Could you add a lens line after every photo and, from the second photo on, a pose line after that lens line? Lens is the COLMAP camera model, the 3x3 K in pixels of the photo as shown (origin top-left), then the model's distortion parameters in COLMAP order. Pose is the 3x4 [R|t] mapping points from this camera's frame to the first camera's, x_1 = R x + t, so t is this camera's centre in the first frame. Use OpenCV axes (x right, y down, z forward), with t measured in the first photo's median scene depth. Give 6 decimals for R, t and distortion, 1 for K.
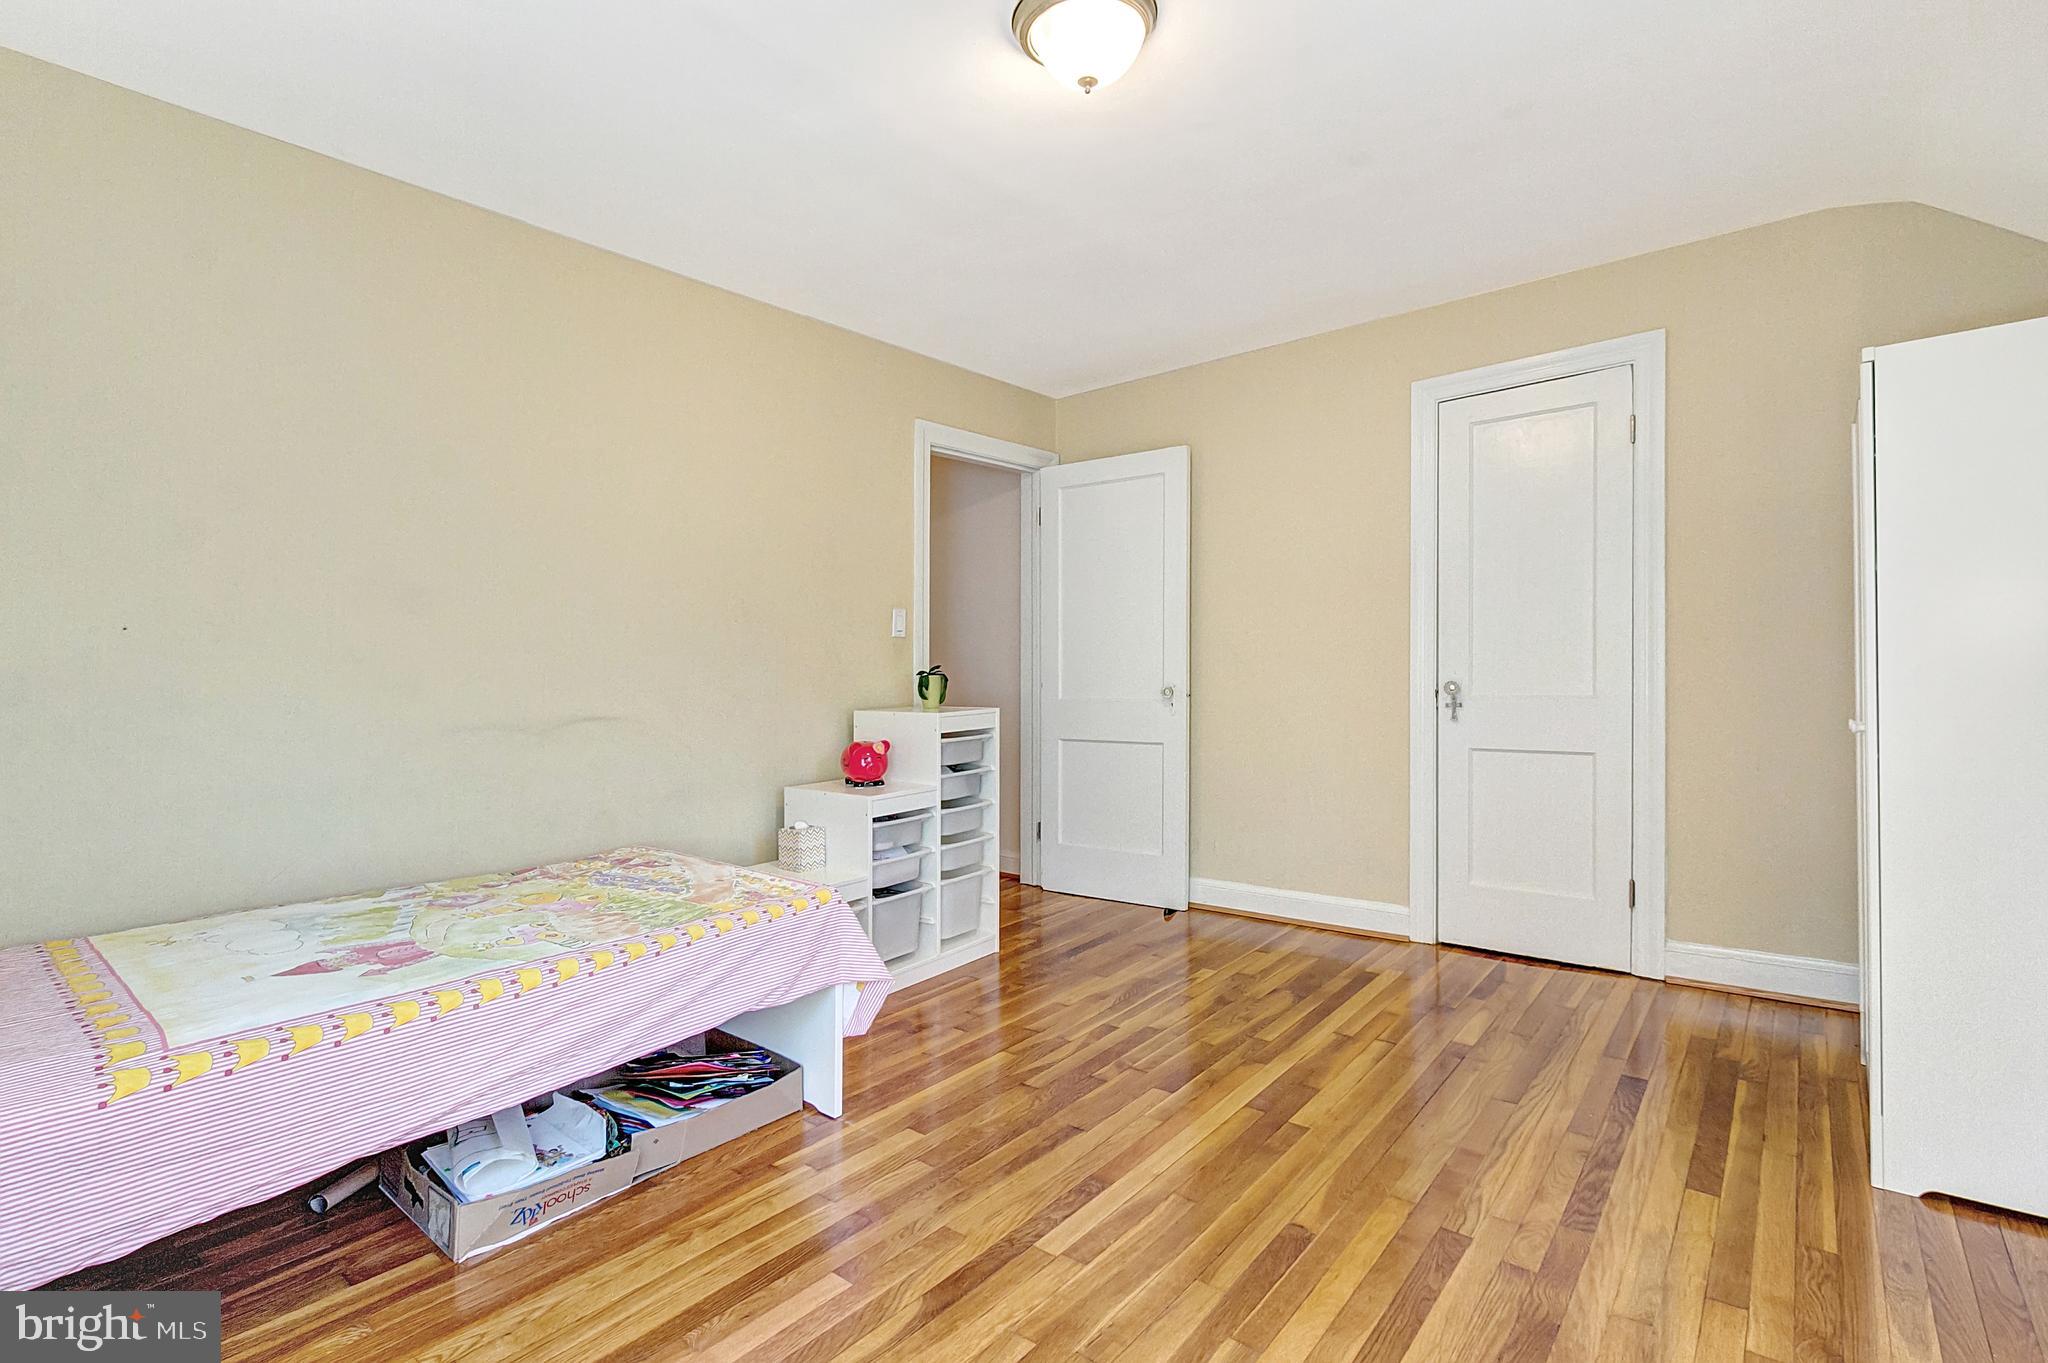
lens RADIAL K [[954.1, 0, 1021.1], [0, 954.1, 669.6], [0, 0, 1]] dist [0.005424, -0.000799]
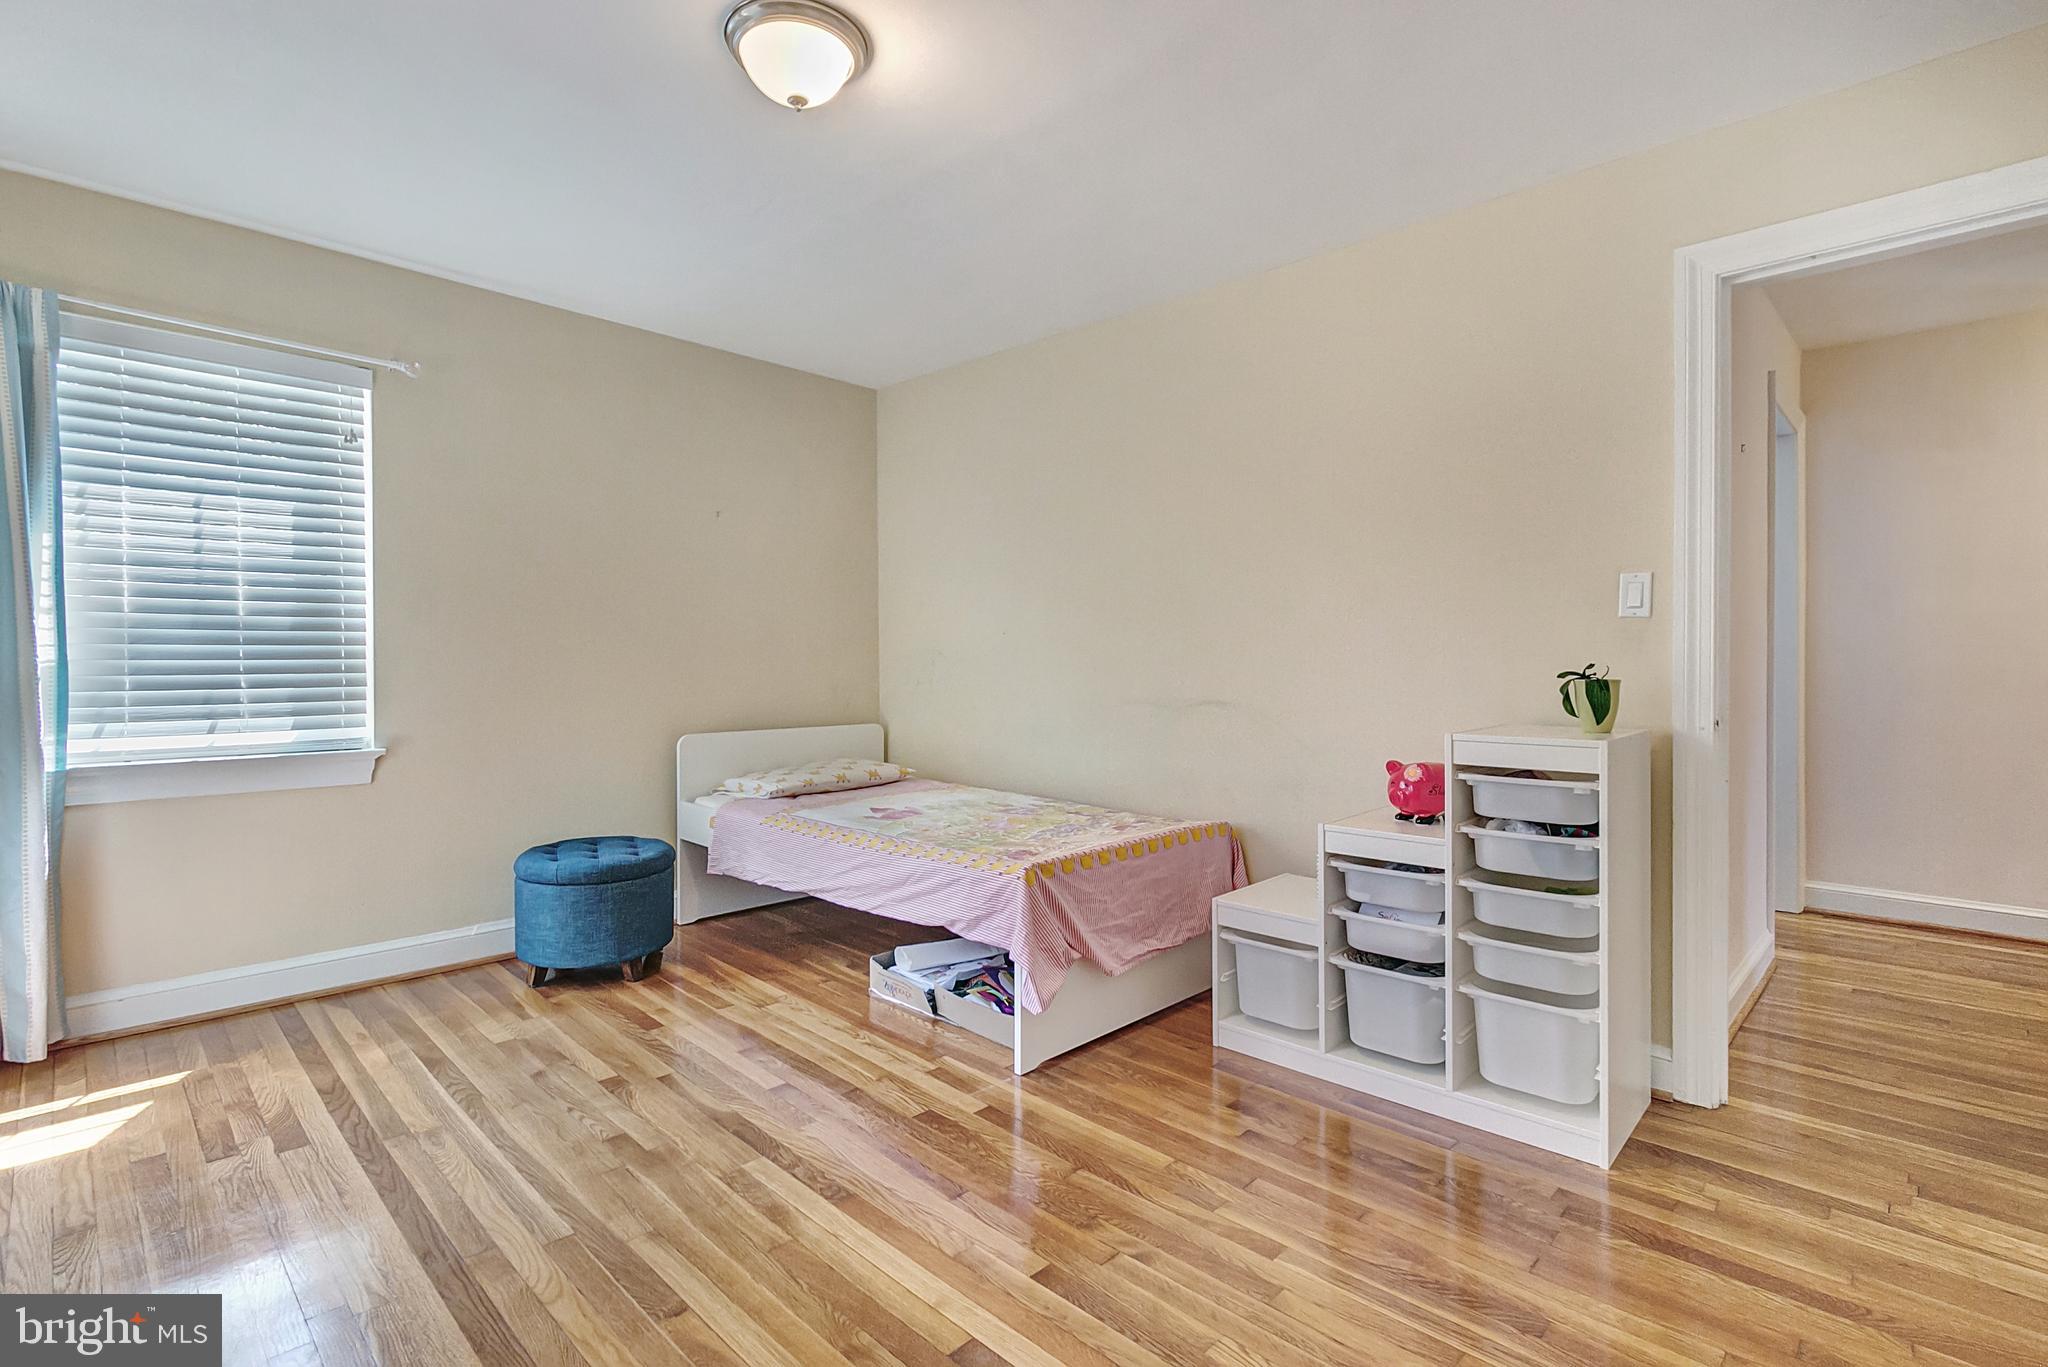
lens RADIAL K [[954.1, 0, 1023.8], [0, 954.1, 670.2], [0, 0, 1]] dist [0.005424, -0.000799]
pose [[-0.092640, 0.021858, -0.995460, 0.873921], [-0.000053, 0.999759, 0.021958, -0.020714], [0.995700, 0.002087, -0.092616, 1.086627]]
